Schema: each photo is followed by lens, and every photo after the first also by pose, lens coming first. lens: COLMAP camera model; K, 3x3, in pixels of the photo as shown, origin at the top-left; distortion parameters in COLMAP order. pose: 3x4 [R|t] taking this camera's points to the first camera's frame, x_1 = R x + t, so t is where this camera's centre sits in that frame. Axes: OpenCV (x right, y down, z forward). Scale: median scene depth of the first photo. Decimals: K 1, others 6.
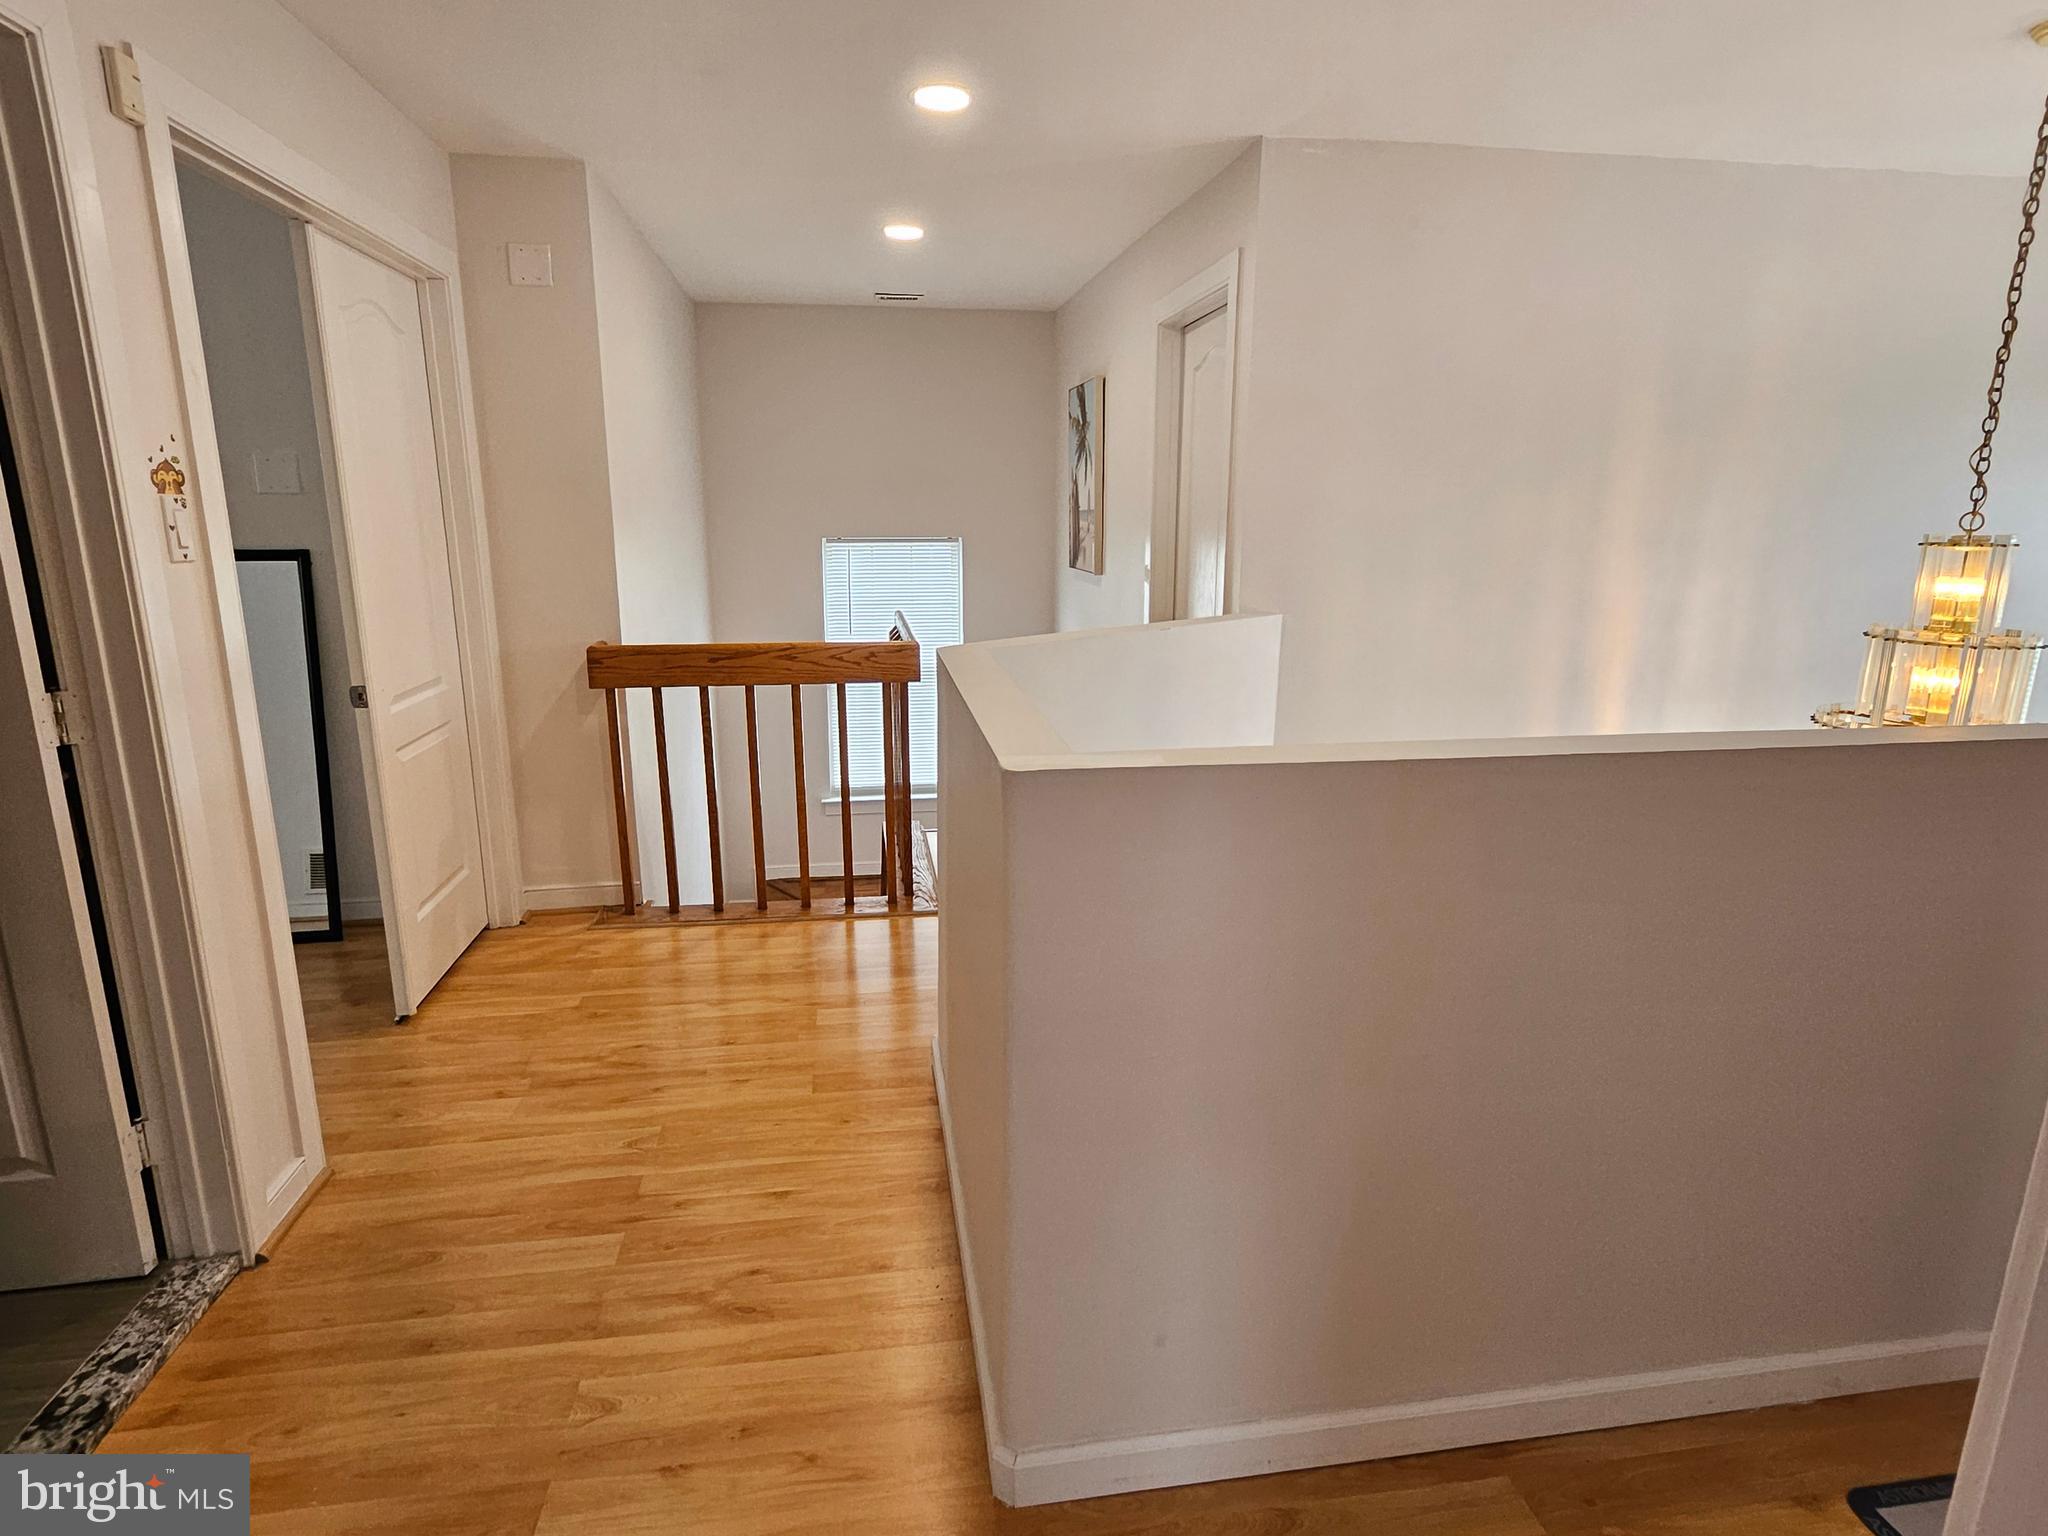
lens RADIAL K [[1130.8, 0, 1013.9], [0, 1130.8, 763.6], [0, 0, 1]] dist [0.000265, -0.001877]
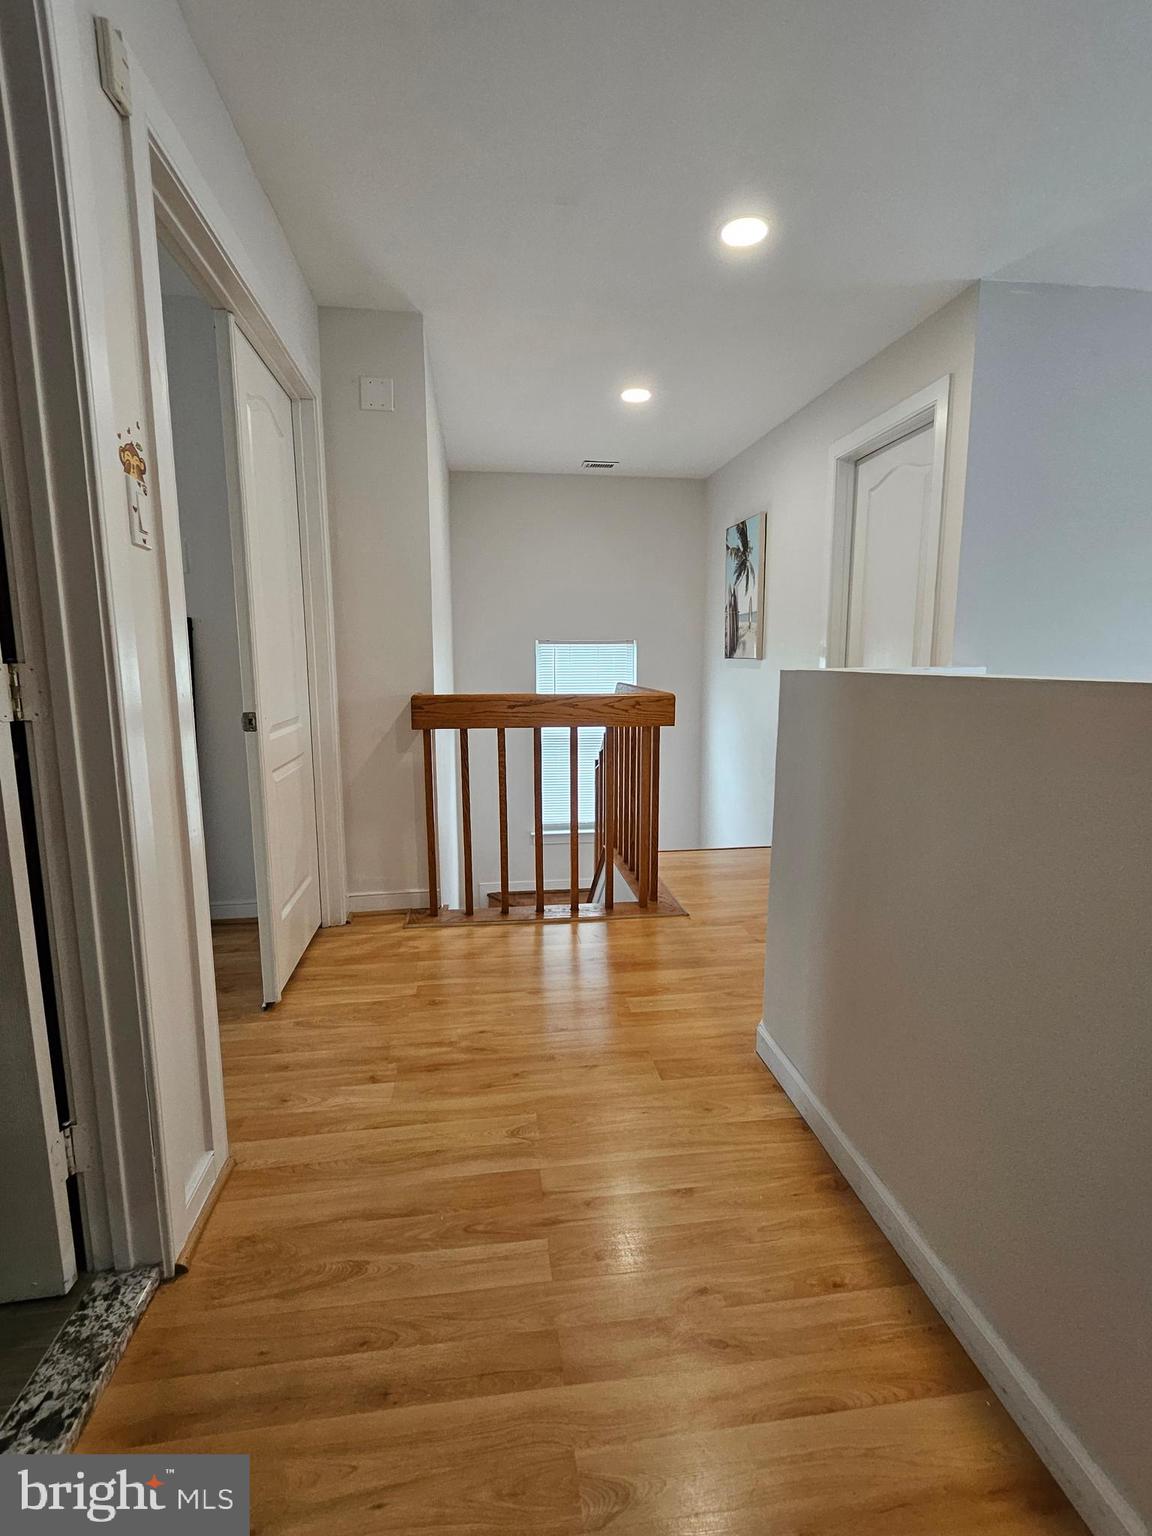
lens RADIAL K [[740.0, 0, 576.0], [0, 740.0, 768.0], [0, 0, 1]] dist [-0.007235, 0.002215]
pose [[0.999951, 0.000444, -0.009852, -0.245674], [-0.001166, 0.997298, -0.073449, 0.044426], [0.009793, 0.073457, 0.997250, 0.262720]]
